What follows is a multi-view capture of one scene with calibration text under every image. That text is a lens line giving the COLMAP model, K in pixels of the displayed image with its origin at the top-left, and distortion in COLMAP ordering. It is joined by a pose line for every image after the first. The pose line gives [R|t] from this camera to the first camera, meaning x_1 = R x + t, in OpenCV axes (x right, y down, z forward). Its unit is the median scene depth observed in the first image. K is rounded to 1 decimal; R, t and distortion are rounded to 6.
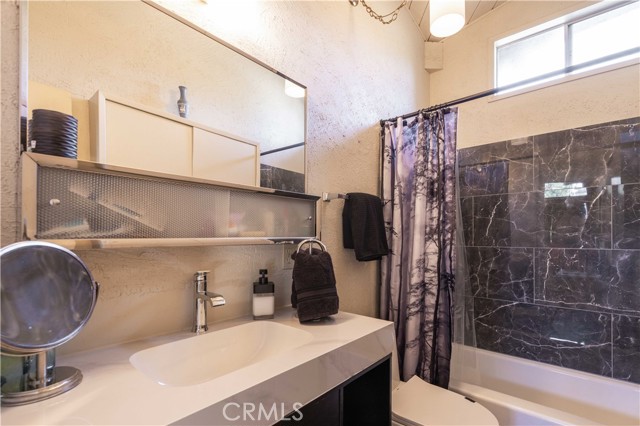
lens RADIAL K [[293.1, 0, 319.0], [0, 293.1, 232.2], [0, 0, 1]] dist [-0.000211, 0.000048]
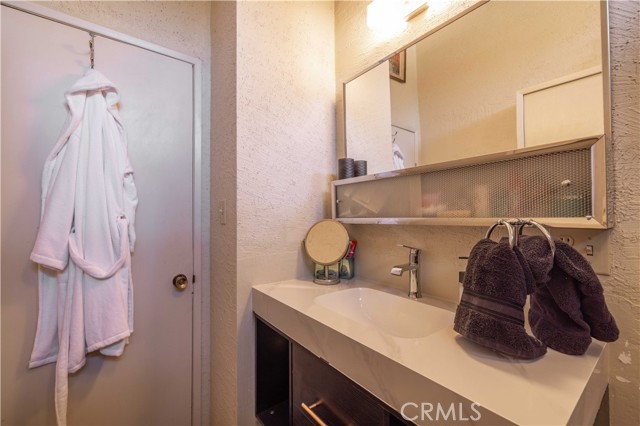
lens RADIAL K [[270.5, 0, 318.1], [0, 270.5, 208.7], [0, 0, 1]] dist [0.000015, 0.000090]
pose [[-0.228295, -0.025524, -0.973257, 0.762258], [0.021230, 0.999288, -0.031186, 0.008645], [0.973360, -0.027782, -0.227591, 0.888561]]
